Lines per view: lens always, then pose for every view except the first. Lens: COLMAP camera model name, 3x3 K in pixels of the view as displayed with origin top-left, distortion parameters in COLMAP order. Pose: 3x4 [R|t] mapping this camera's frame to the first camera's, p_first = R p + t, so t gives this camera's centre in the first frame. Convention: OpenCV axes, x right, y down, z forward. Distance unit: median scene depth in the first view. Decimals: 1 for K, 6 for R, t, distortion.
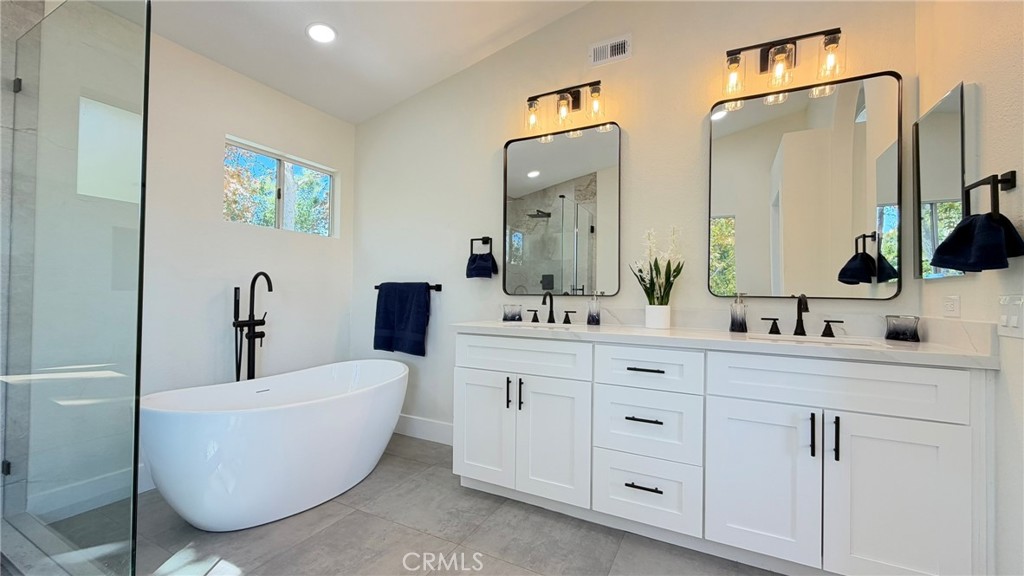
lens RADIAL K [[406.9, 0, 507.0], [0, 406.9, 288.0], [0, 0, 1]] dist [-0.007064, 0.002899]
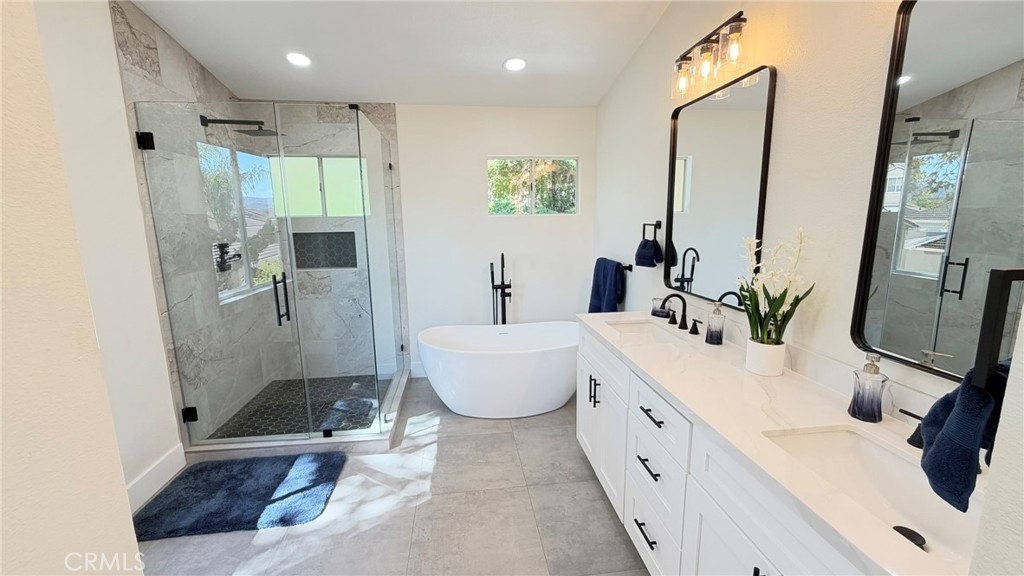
lens RADIAL K [[406.9, 0, 513.6], [0, 406.9, 287.8], [0, 0, 1]] dist [-0.007064, 0.002899]
pose [[0.572349, 0.122529, -0.810804, 0.598214], [0.033828, 0.984403, 0.172643, -0.165534], [0.819312, -0.126240, 0.559277, 0.212768]]
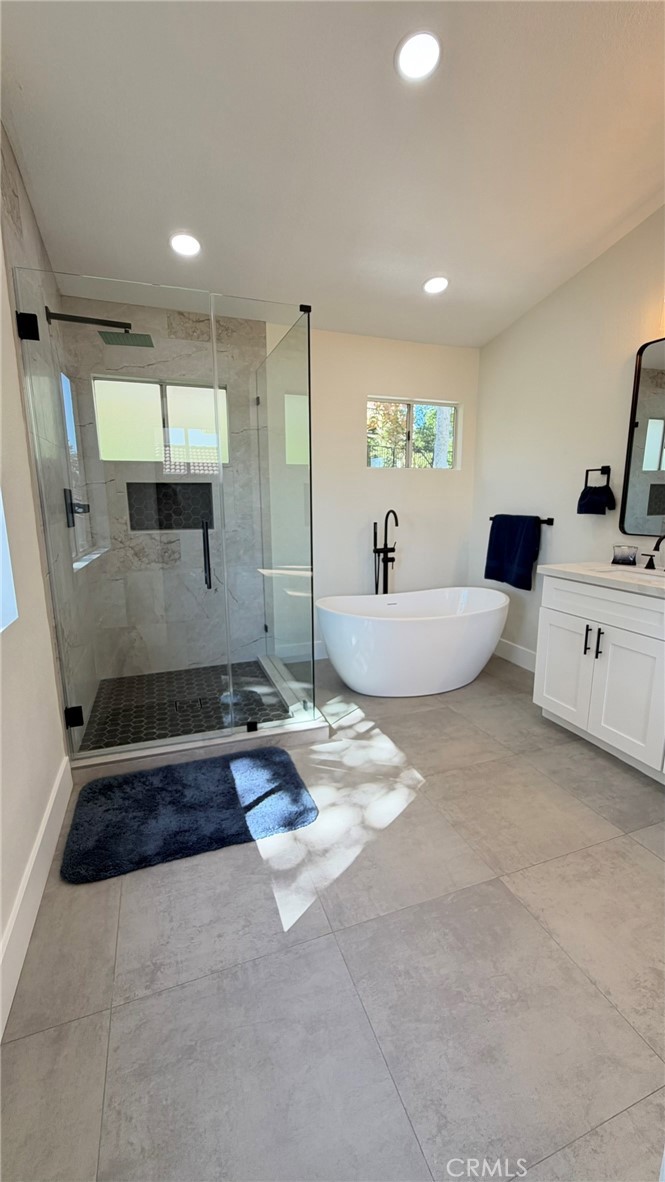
lens RADIAL K [[469.7, 0, 335.7], [0, 469.7, 588.3], [0, 0, 1]] dist [-0.007064, 0.002899]
pose [[0.744441, 0.112172, -0.658199, 0.236436], [0.024629, 0.980503, 0.194956, -0.088555], [0.667234, -0.161344, 0.727163, -0.191013]]
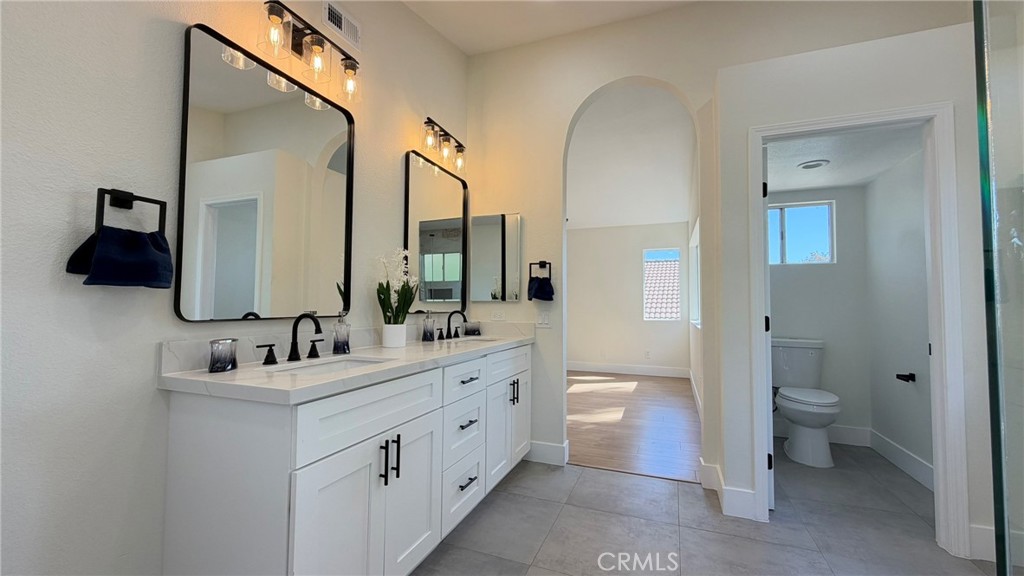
lens RADIAL K [[406.9, 0, 513.8], [0, 406.9, 287.4], [0, 0, 1]] dist [-0.007064, 0.002899]
pose [[-0.100434, 0.027930, 0.994552, -0.700337], [-0.025587, 0.999203, -0.030645, -0.027373], [-0.994615, -0.028526, -0.099639, 0.834007]]
